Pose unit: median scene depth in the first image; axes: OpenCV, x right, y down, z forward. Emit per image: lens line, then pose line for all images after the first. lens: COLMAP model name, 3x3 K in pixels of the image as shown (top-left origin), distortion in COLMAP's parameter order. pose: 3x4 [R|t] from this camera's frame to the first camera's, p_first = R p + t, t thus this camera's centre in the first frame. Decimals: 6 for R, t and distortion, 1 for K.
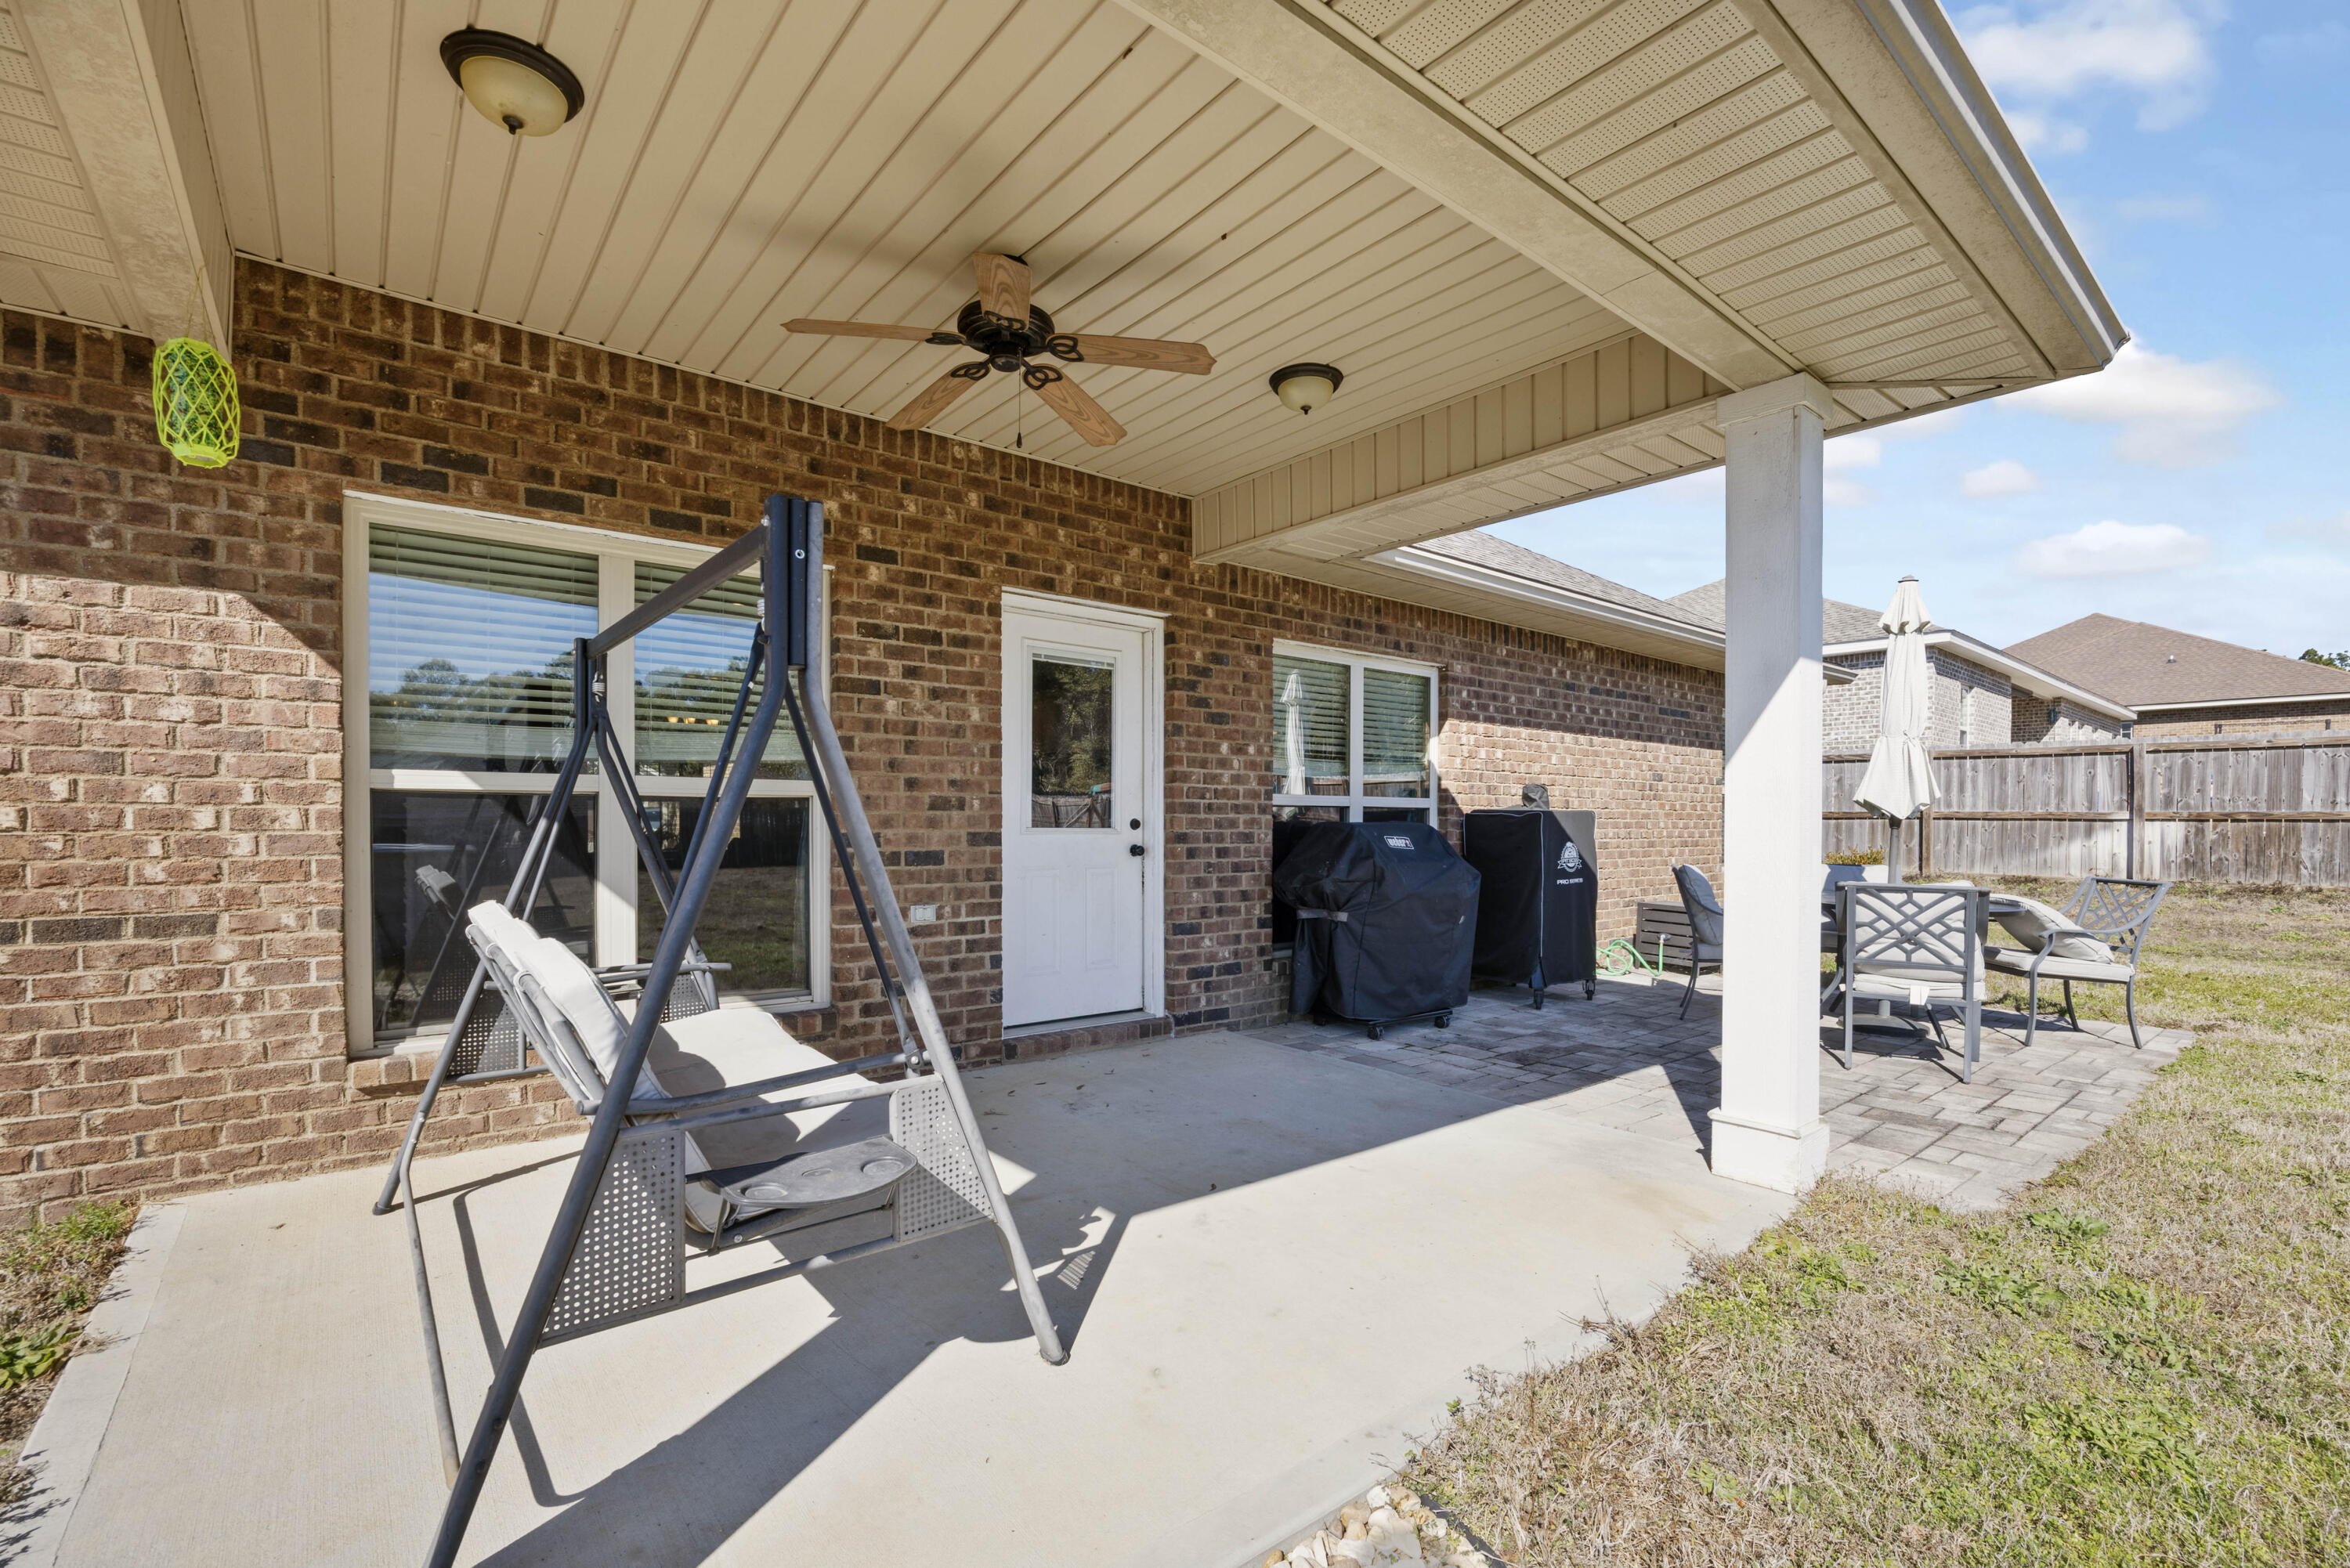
lens RADIAL K [[1023.8, 0, 1190.7], [0, 1023.8, 829.9], [0, 0, 1]] dist [-0.012773, -0.000094]
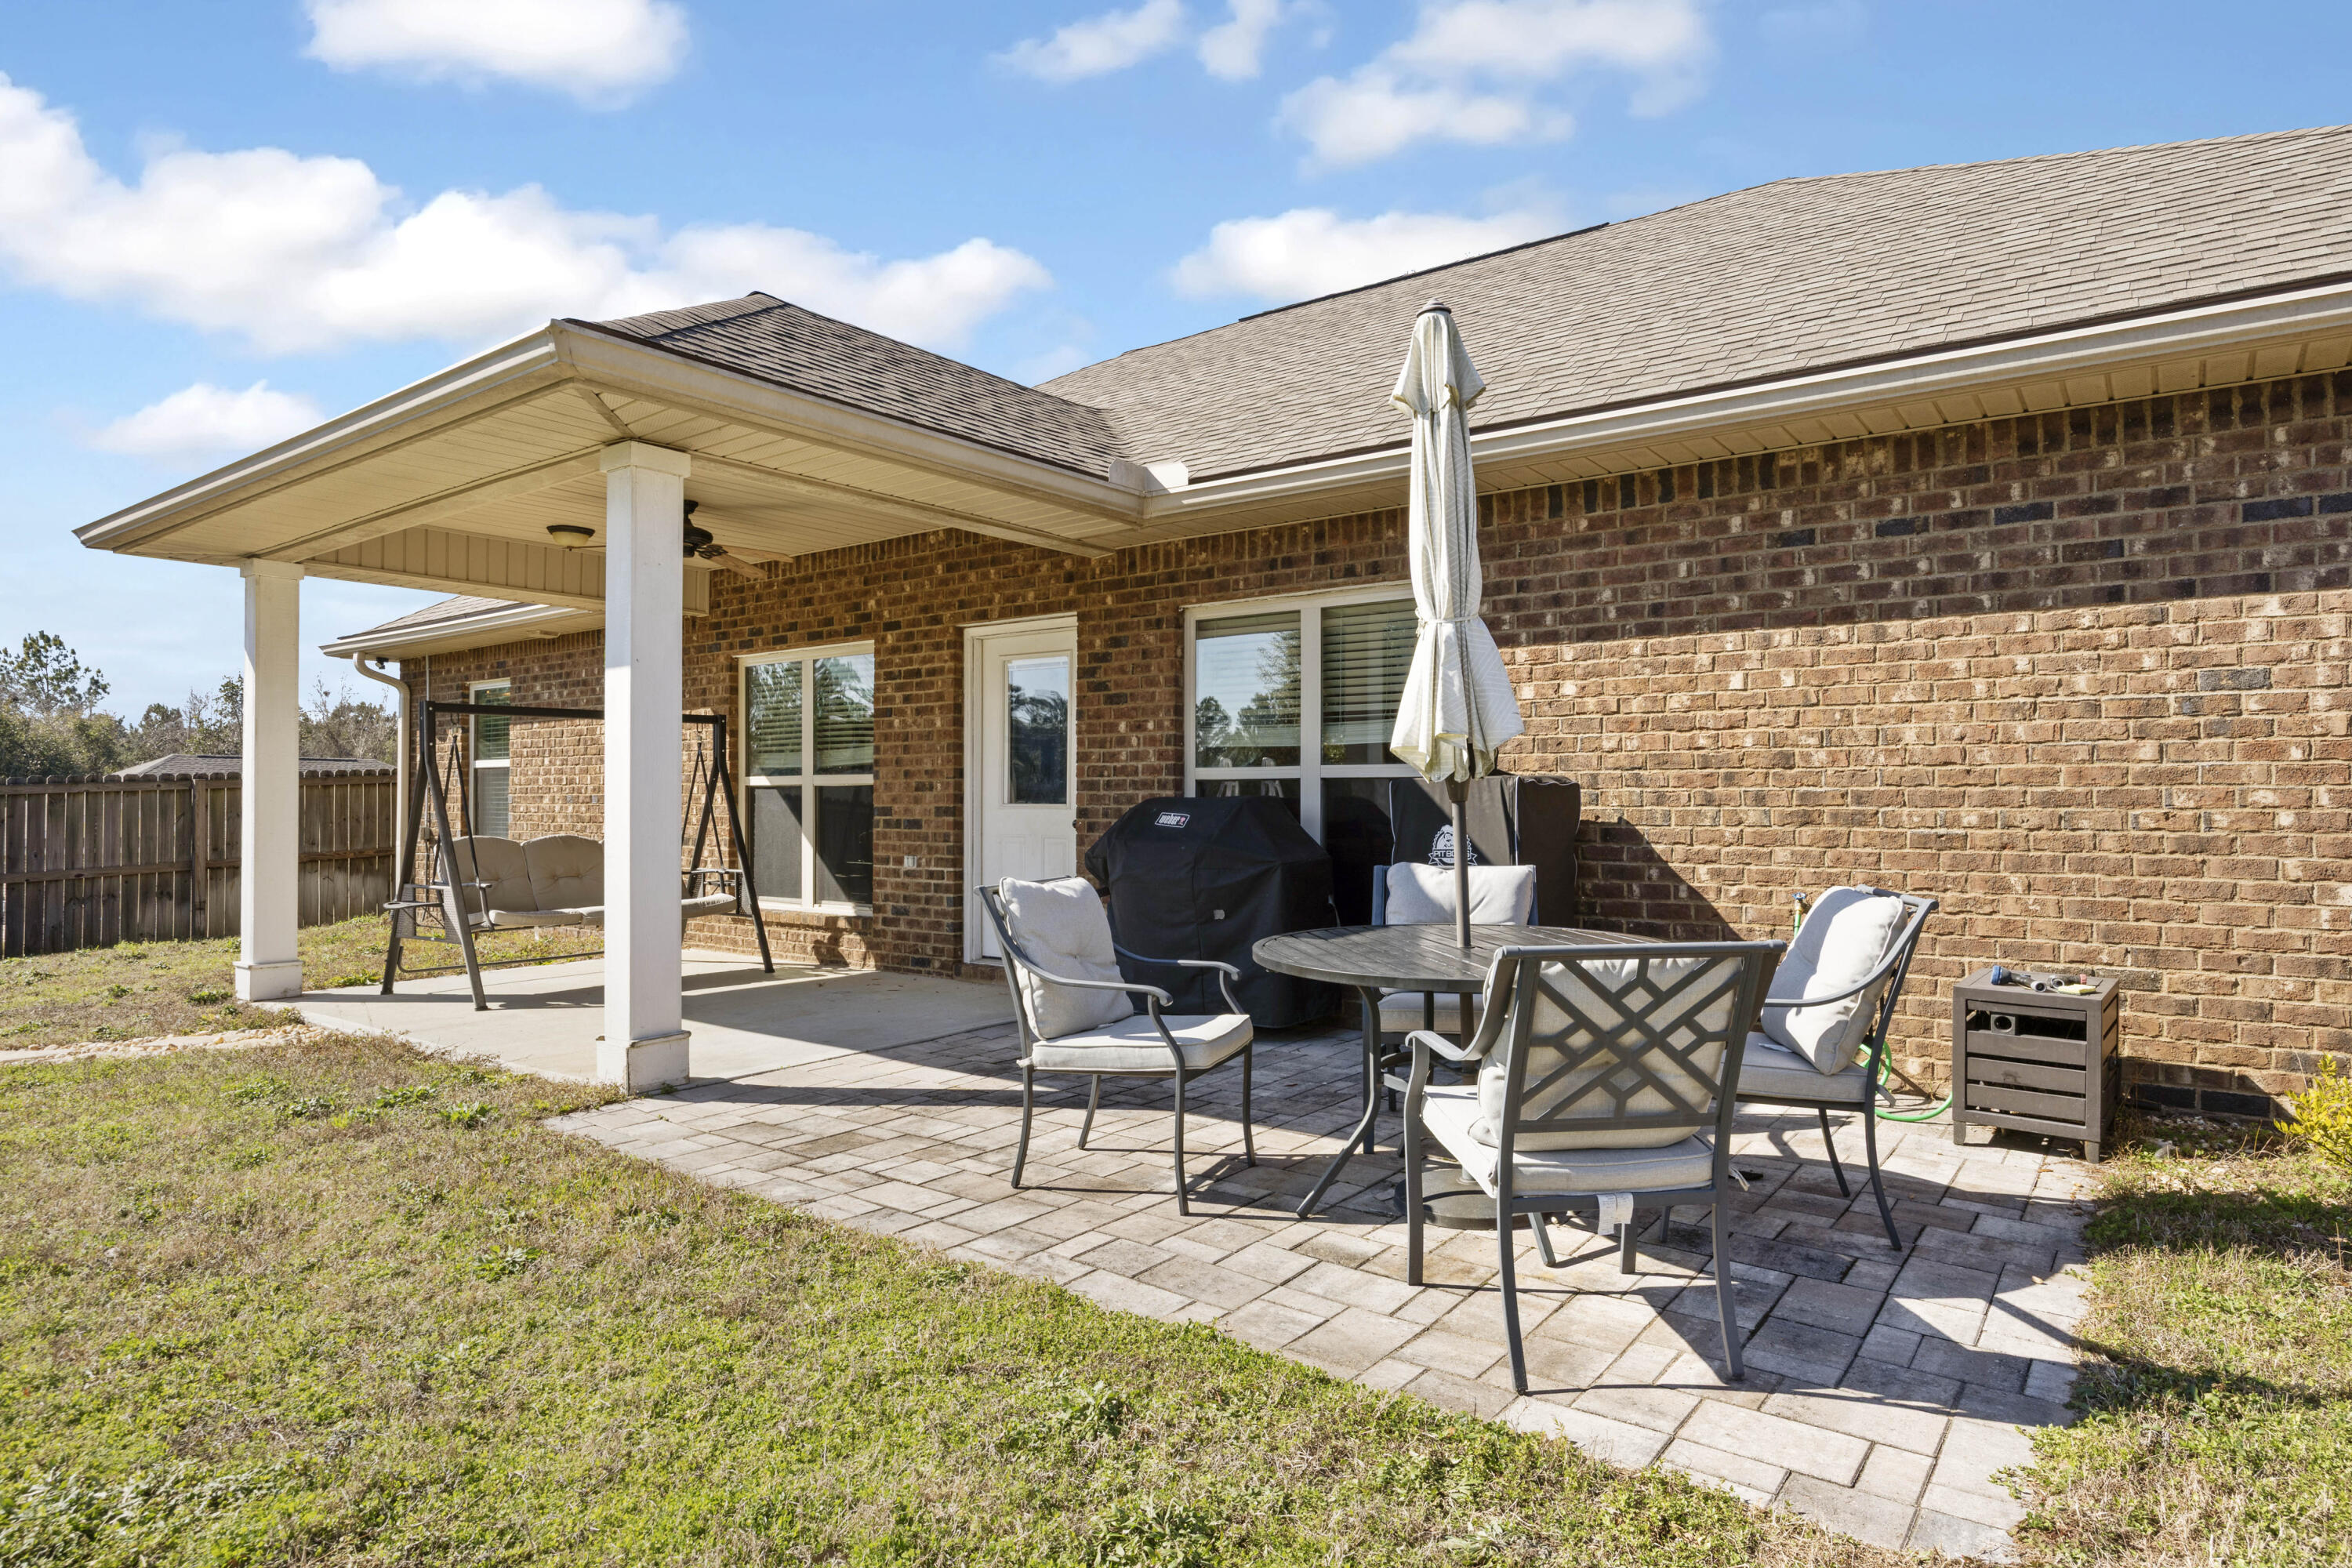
lens RADIAL K [[1328.3, 0, 1175.2], [0, 1328.3, 780.7], [0, 0, 1]] dist [-0.000212, -0.000009]
pose [[0.233154, -0.019201, -0.972250, 1.363705], [-0.006506, 0.999752, -0.021305, 0.002889], [0.972418, 0.011293, 0.232972, 0.747529]]
